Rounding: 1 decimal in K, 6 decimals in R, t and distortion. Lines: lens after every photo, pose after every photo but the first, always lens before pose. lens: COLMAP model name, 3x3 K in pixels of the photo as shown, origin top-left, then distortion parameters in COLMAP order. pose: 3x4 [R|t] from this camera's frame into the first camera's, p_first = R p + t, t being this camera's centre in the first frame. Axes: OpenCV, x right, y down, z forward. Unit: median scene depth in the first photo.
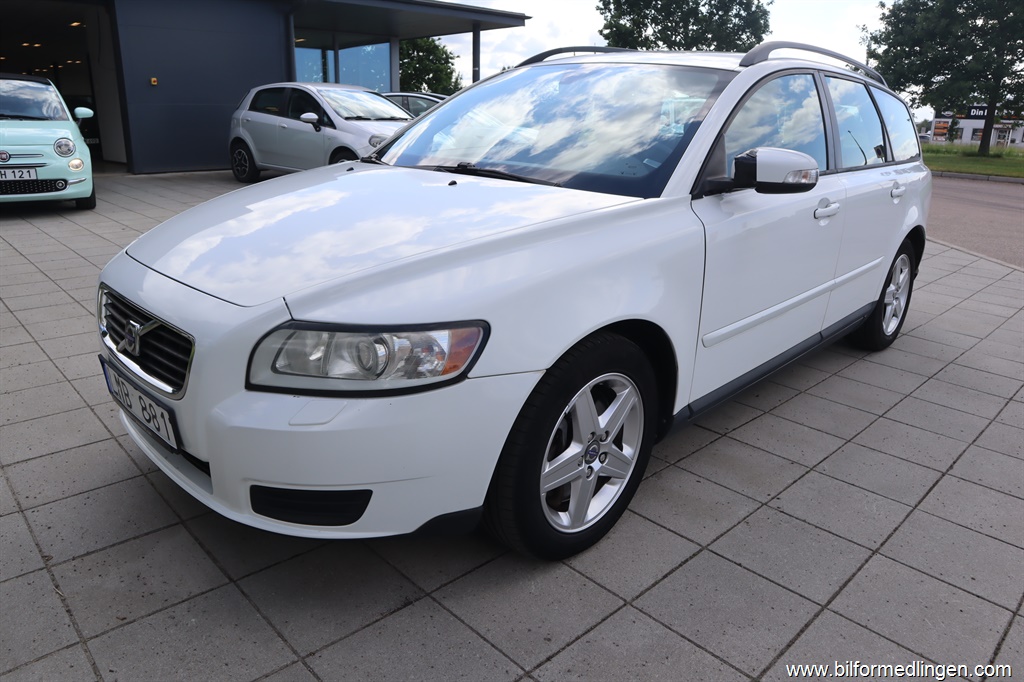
lens RADIAL K [[707.6, 0, 512.0], [0, 707.6, 341.0], [0, 0, 1]] dist [-0.124289, 0.073004]
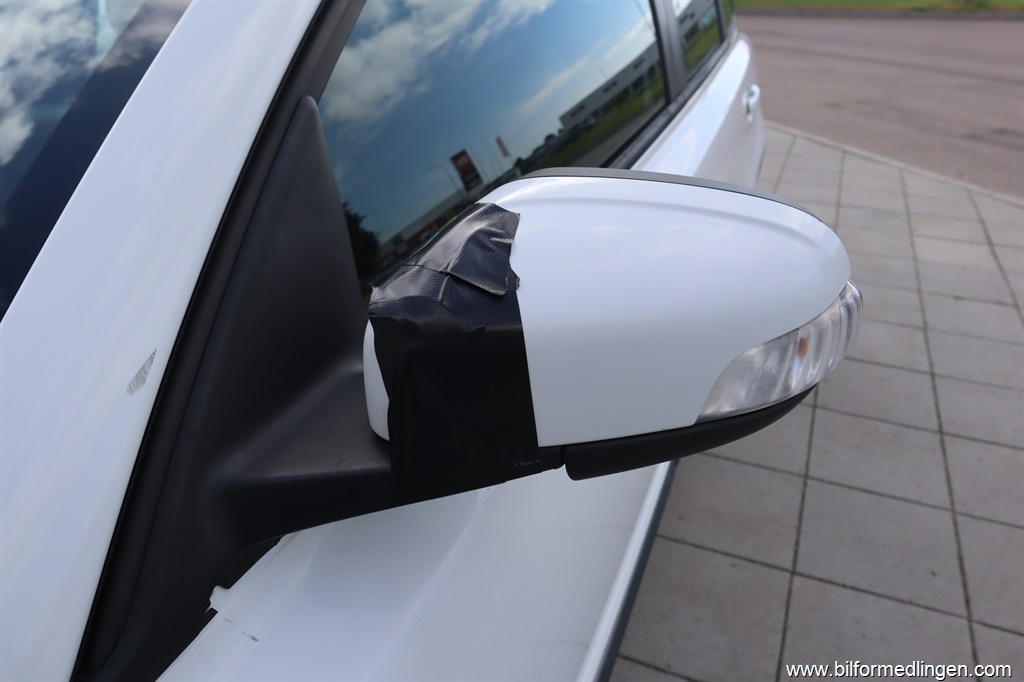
lens RADIAL K [[707.6, 0, 512.0], [0, 707.6, 341.0], [0, 0, 1]] dist [-0.124289, 0.073004]
pose [[0.922331, -0.226774, 0.312856, 0.215953], [0.163335, 0.962588, 0.216207, -0.203163], [-0.350182, -0.148314, 0.924865, 0.611951]]
